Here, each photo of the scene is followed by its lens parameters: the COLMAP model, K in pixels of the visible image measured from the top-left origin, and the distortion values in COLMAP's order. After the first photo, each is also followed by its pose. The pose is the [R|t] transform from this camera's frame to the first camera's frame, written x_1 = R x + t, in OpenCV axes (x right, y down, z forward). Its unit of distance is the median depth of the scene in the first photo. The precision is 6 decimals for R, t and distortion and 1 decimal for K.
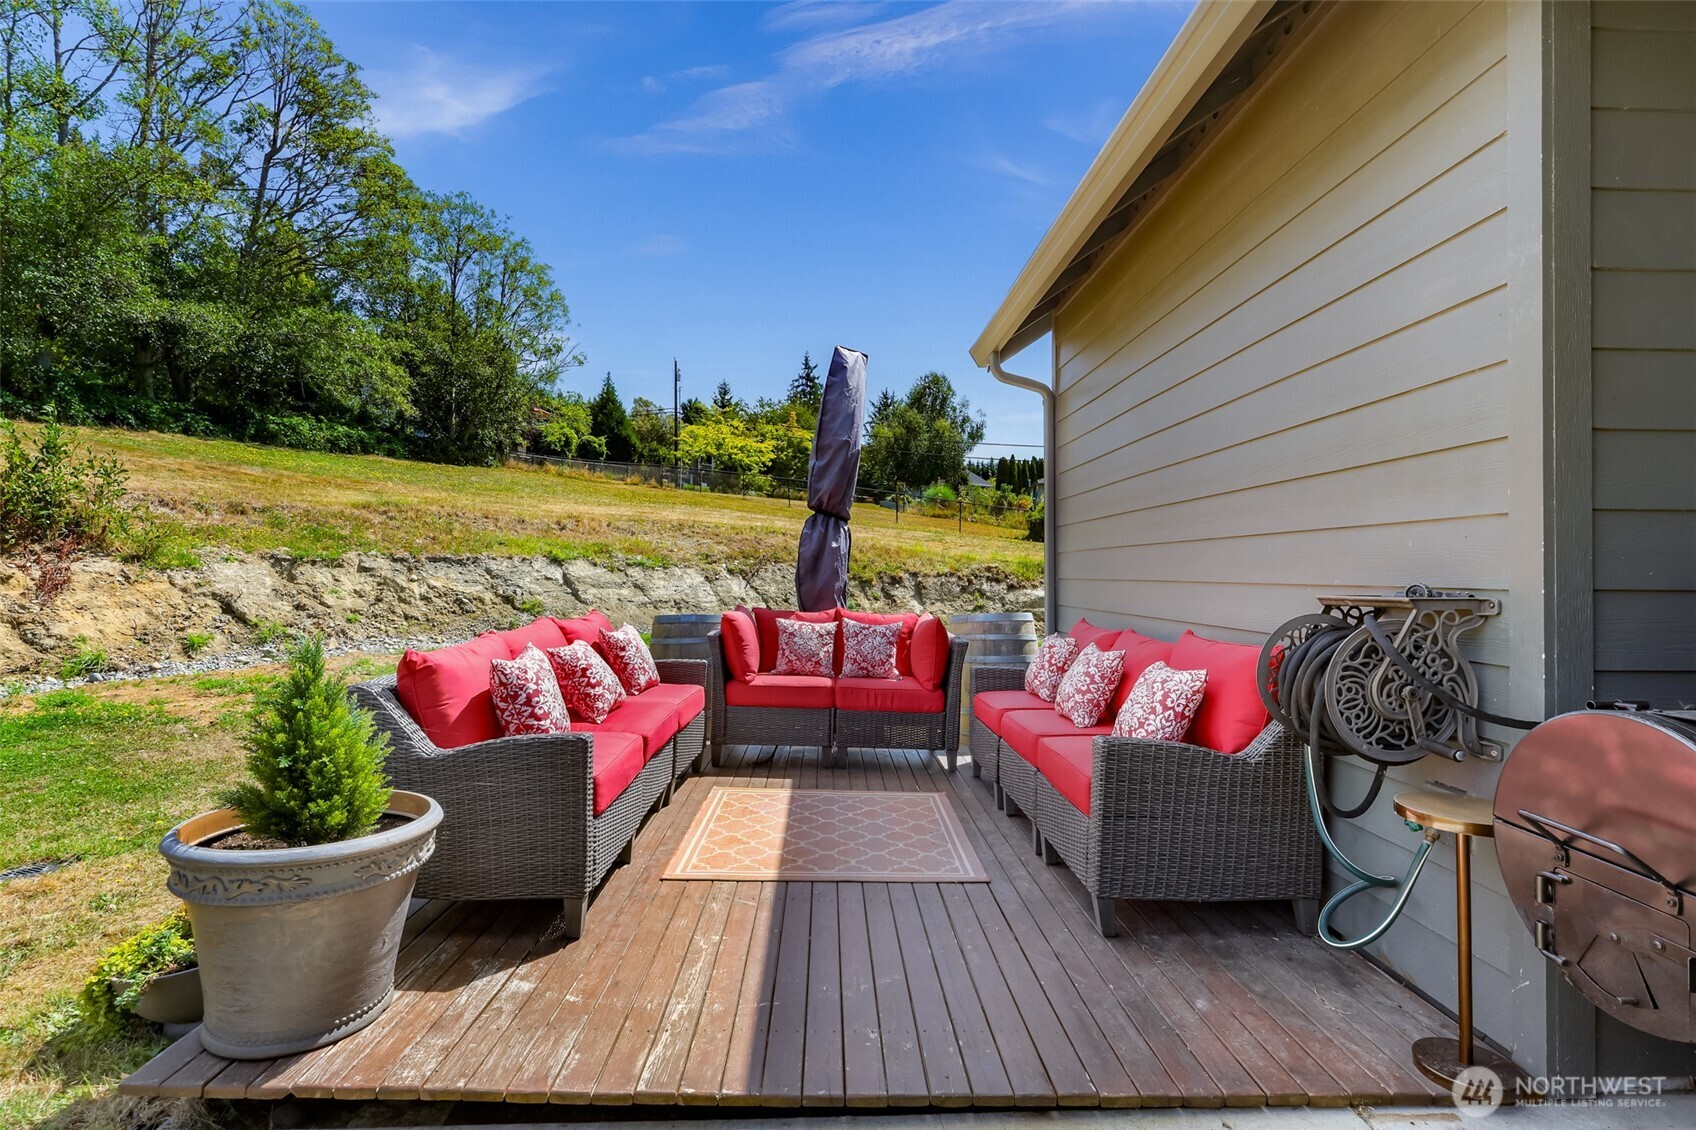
lens RADIAL K [[795.2, 0, 848.0], [0, 795.2, 565.0], [0, 0, 1]] dist [0.005102, -0.000683]
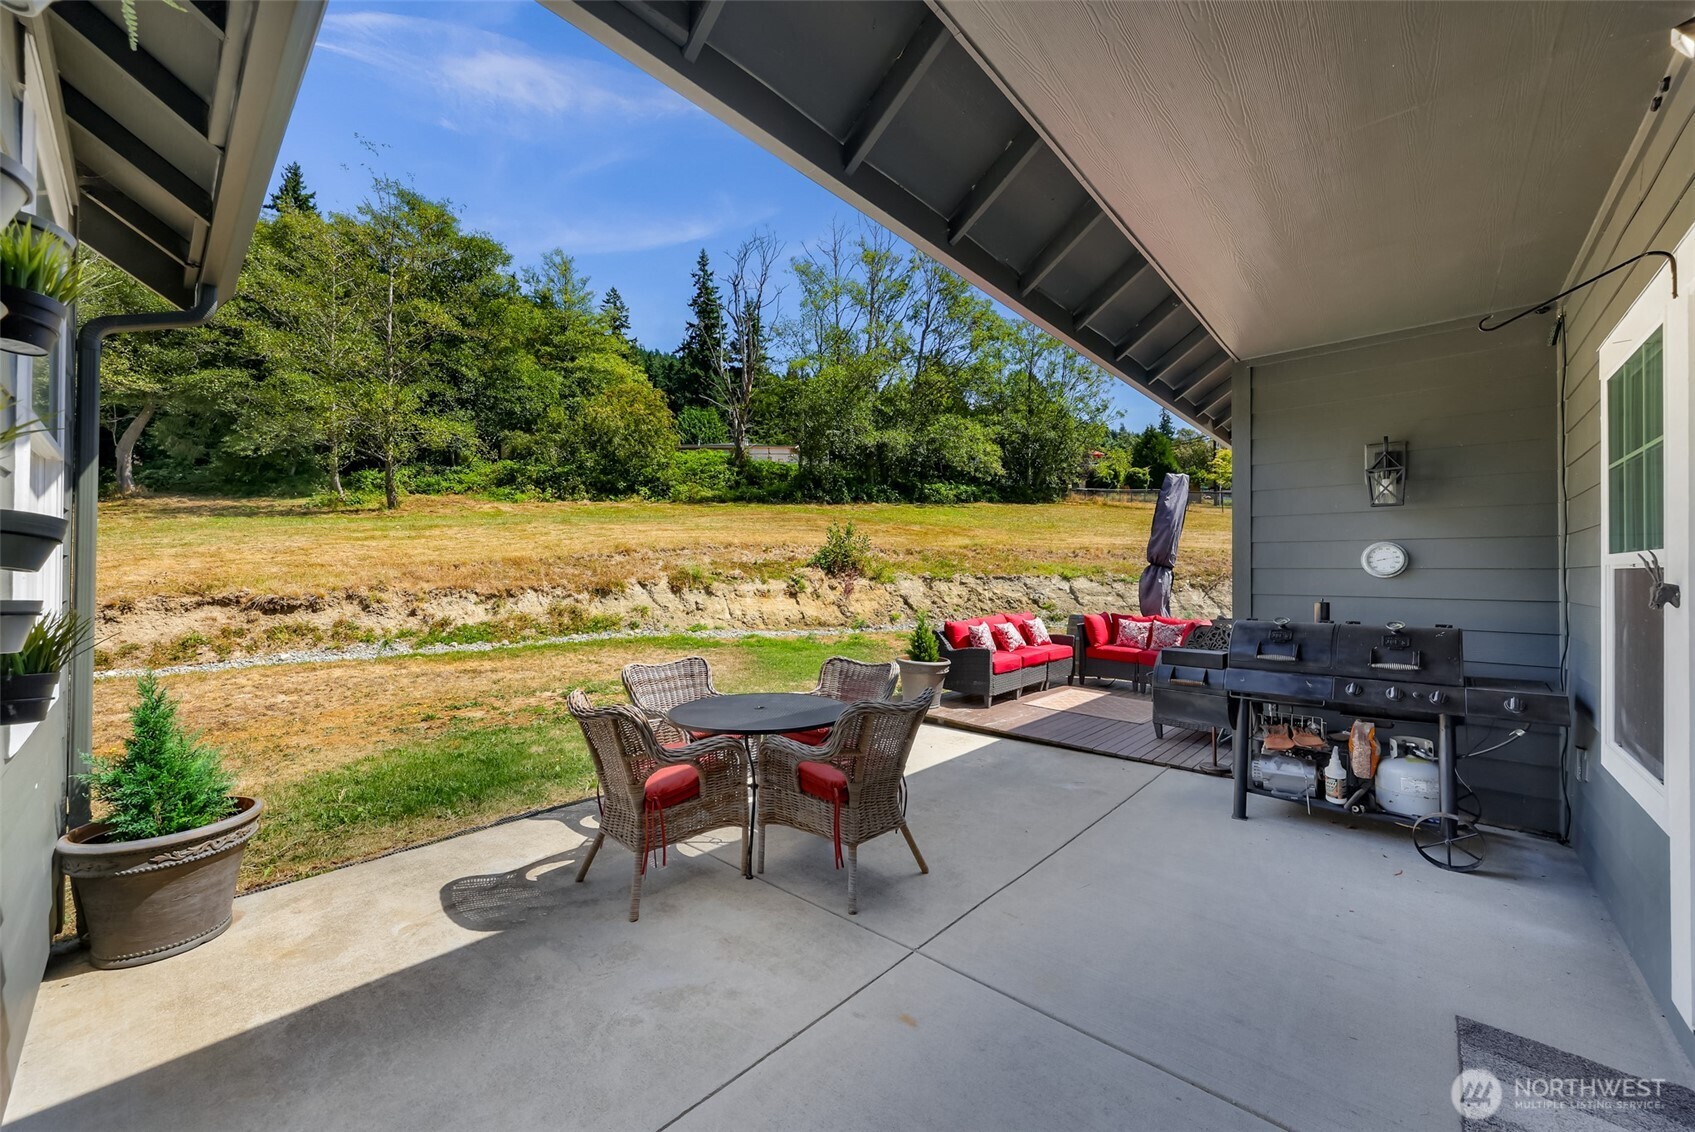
lens RADIAL K [[642.0, 0, 847.5], [0, 642.0, 566.0], [0, 0, 1]] dist [-0.000528, -0.000022]
pose [[0.730797, -0.005533, -0.682573, 0.193442], [0.001412, 0.999977, -0.006594, -0.021432], [0.682594, 0.003855, 0.730788, -0.249470]]
